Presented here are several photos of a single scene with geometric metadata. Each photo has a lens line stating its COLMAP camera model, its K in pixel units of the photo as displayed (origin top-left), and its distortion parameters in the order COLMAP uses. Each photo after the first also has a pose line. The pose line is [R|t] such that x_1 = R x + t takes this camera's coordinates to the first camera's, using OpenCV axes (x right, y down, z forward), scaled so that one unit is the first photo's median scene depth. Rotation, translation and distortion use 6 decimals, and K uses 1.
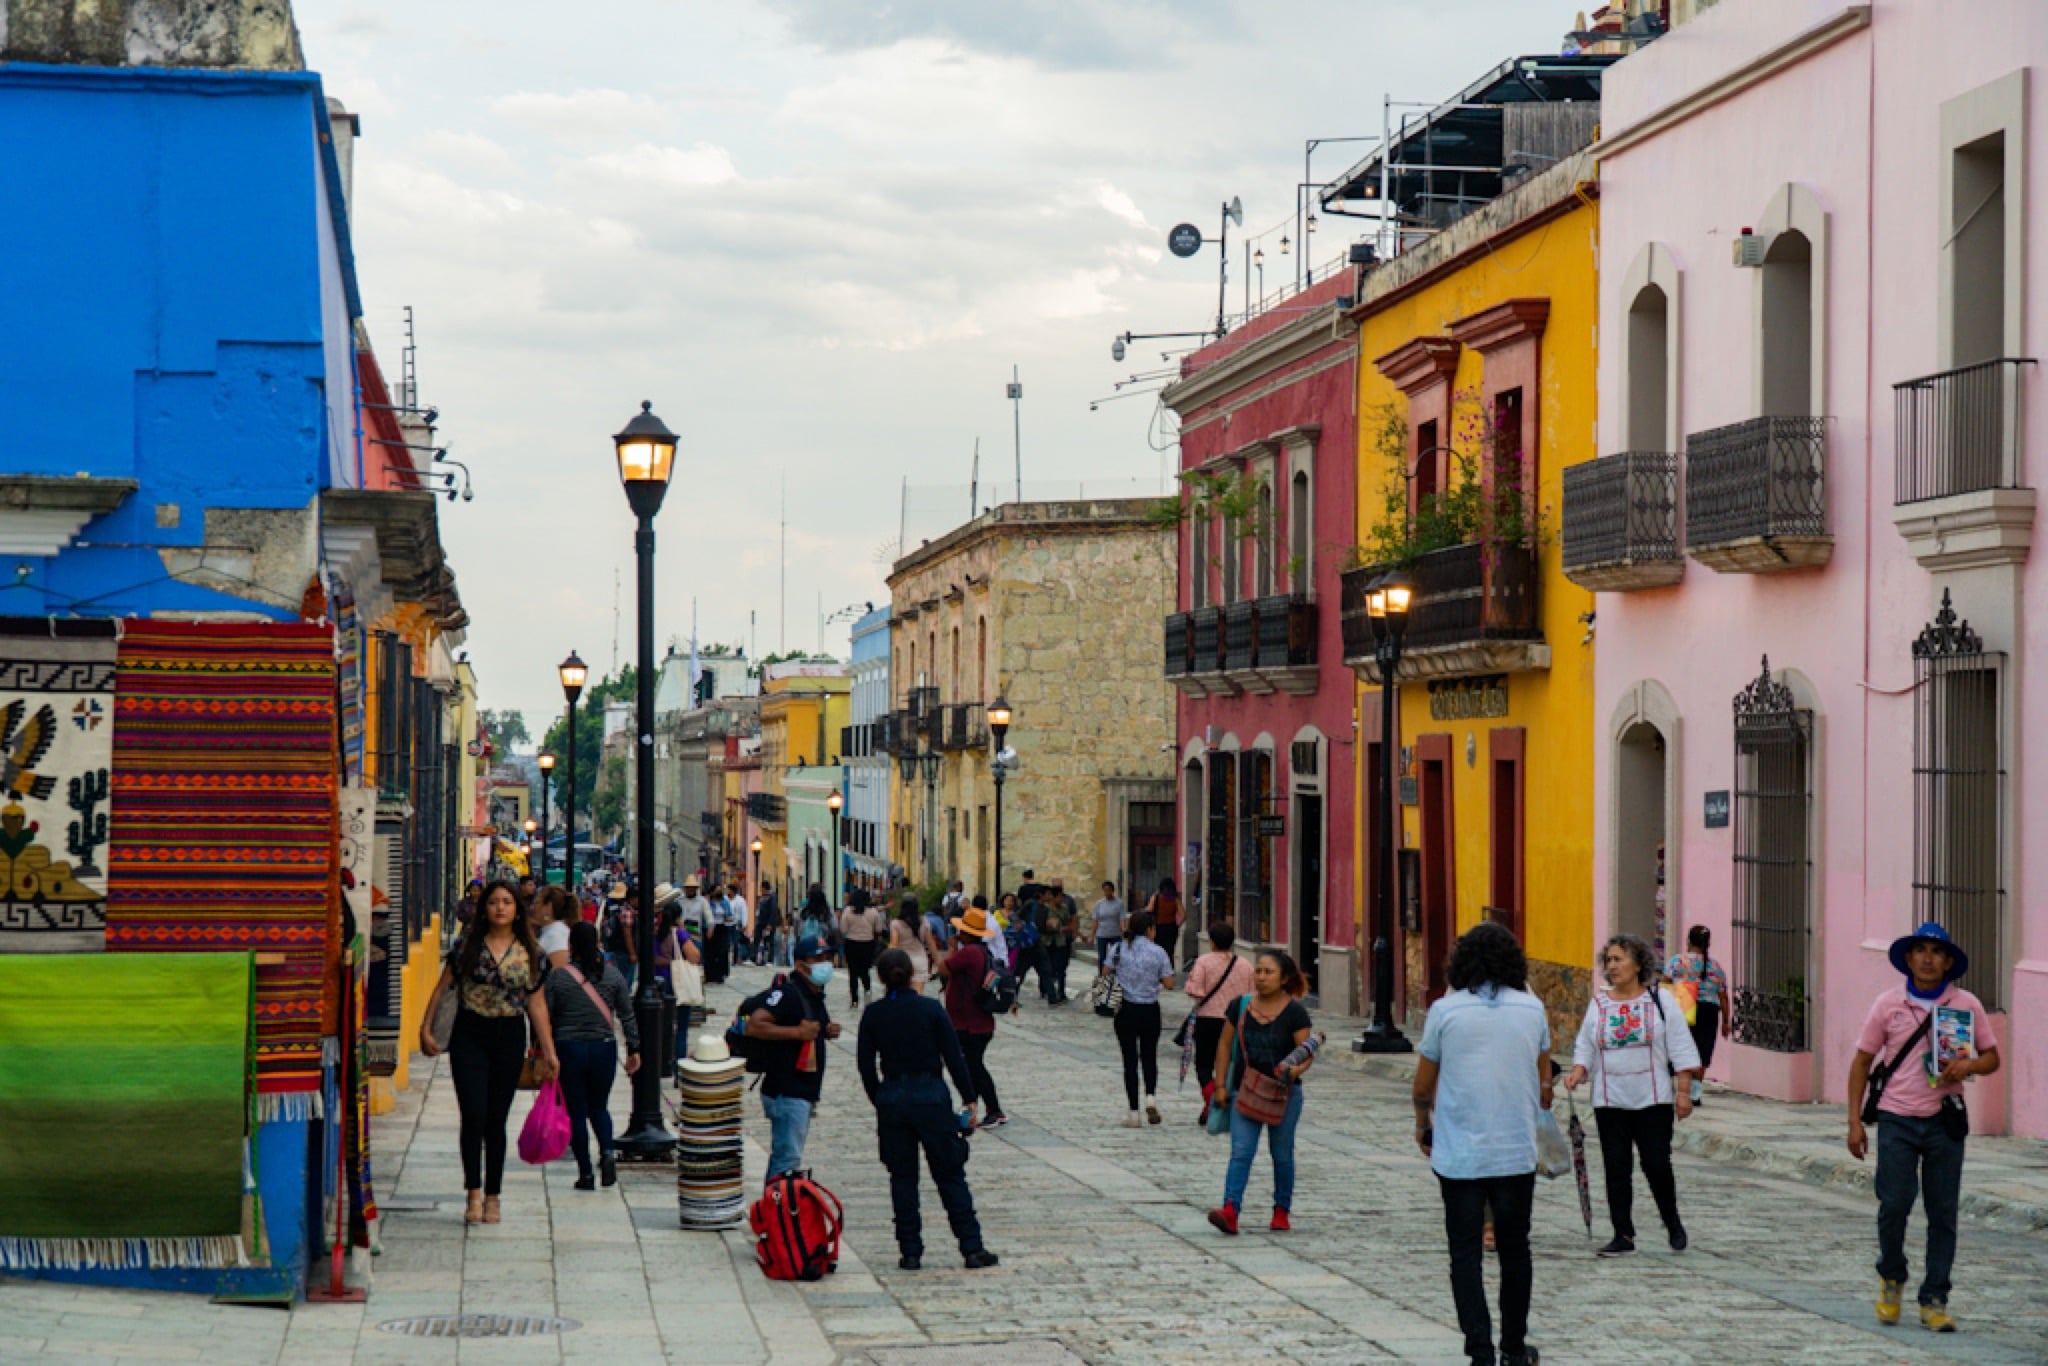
lens RADIAL K [[5661.7, 0, 1024.0], [0, 5661.7, 683.0], [0, 0, 1]] dist [0.031591, 1.073030]
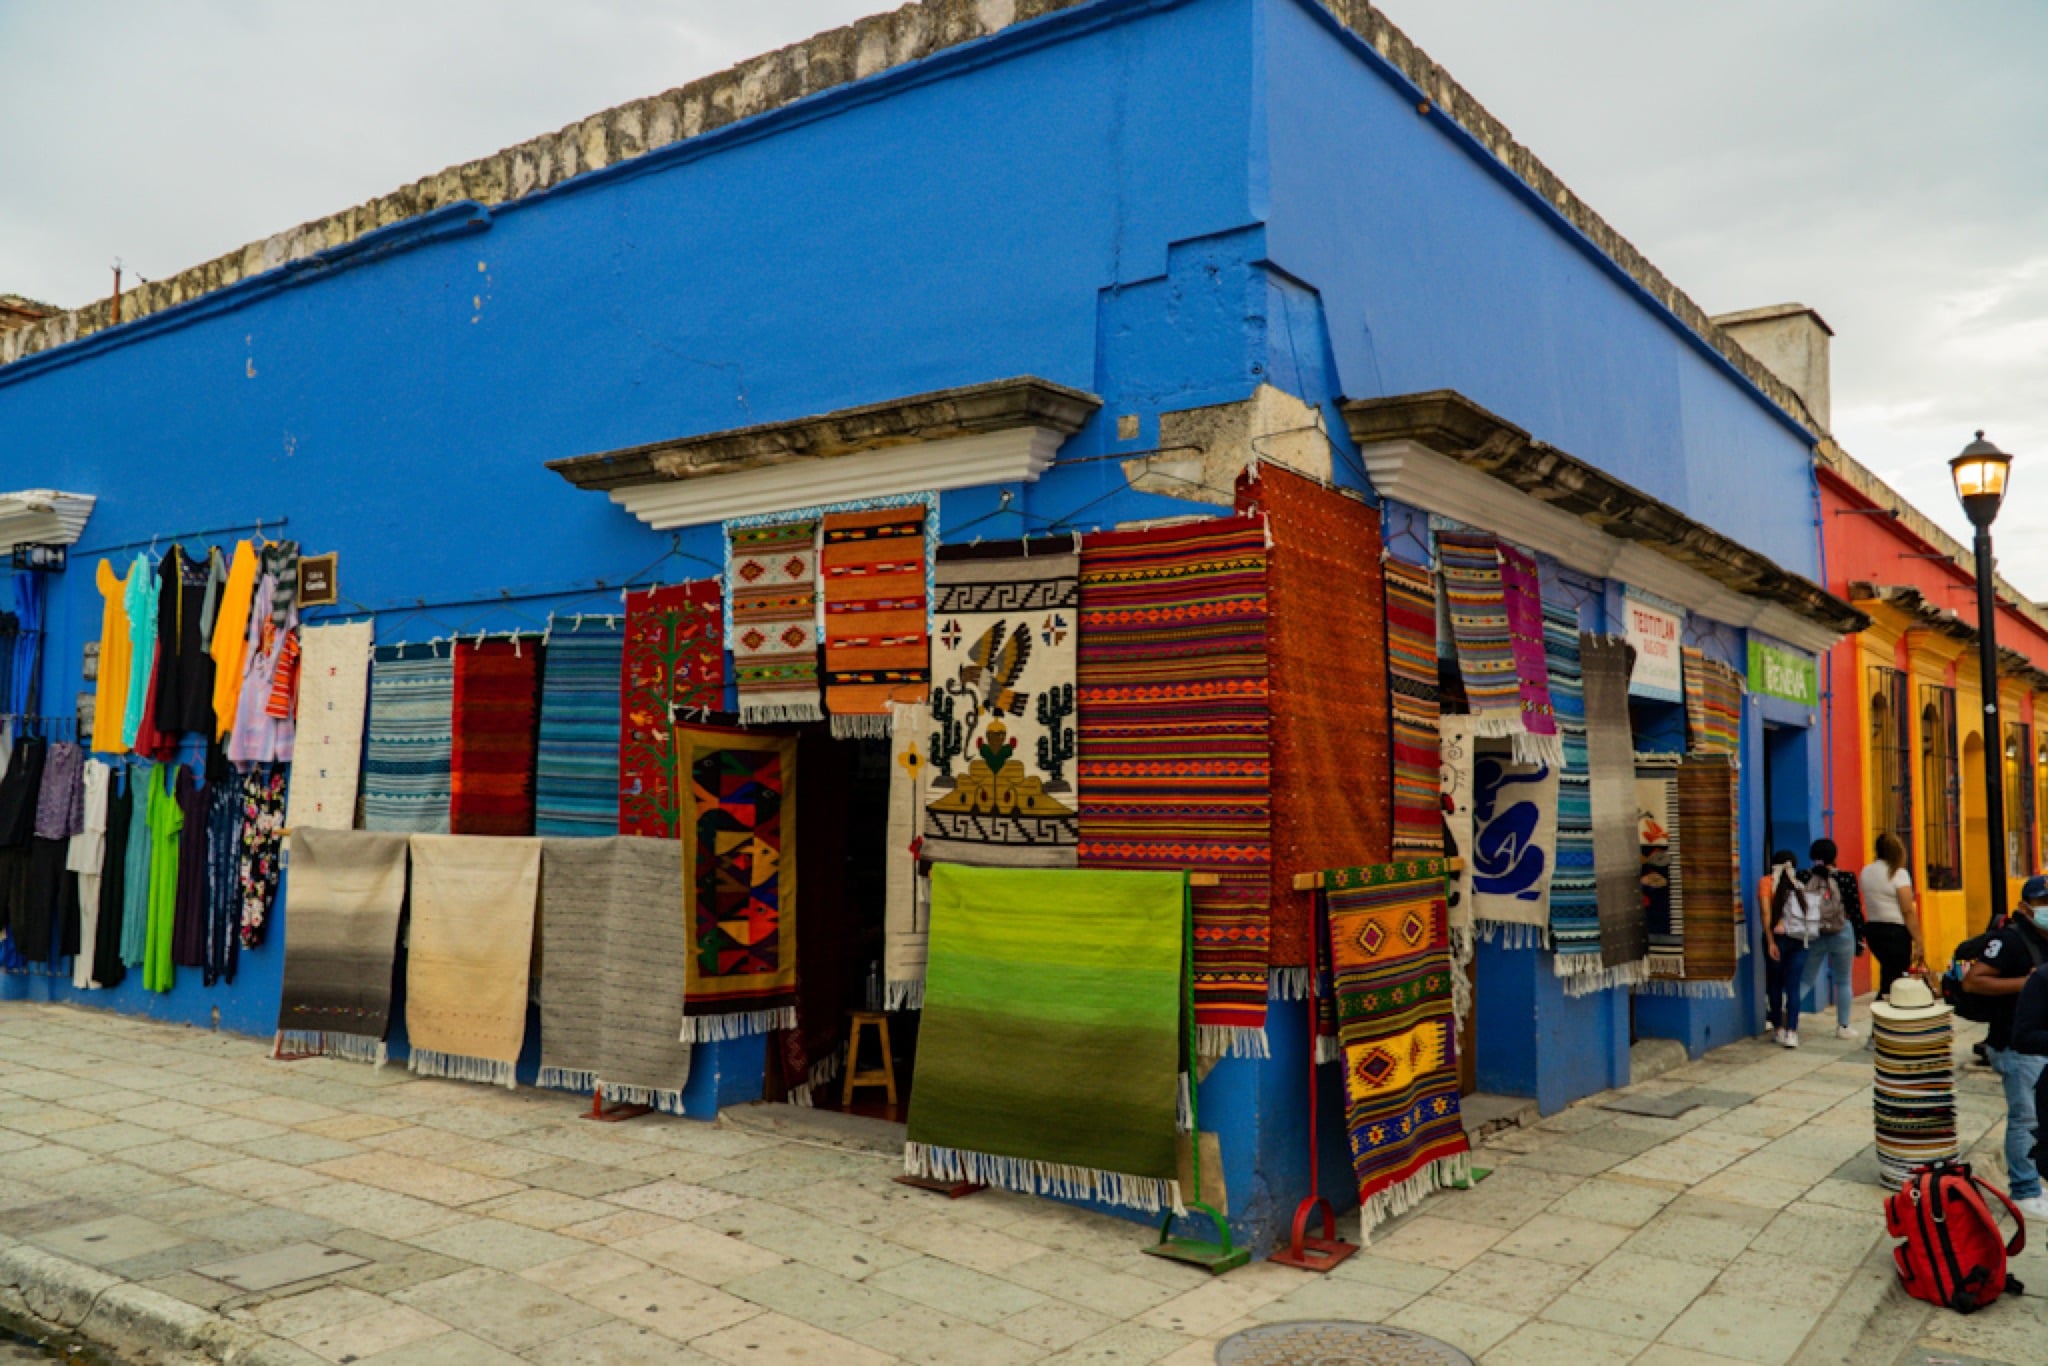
lens RADIAL K [[1646.7, 0, 1024.0], [0, 1646.7, 683.0], [0, 0, 1]] dist [-0.001847, 0.010770]
pose [[0.725729, -0.052280, -0.685991, 0.031187], [0.006951, 0.997615, -0.068675, 0.034891], [0.687946, 0.045071, 0.724361, 0.783370]]
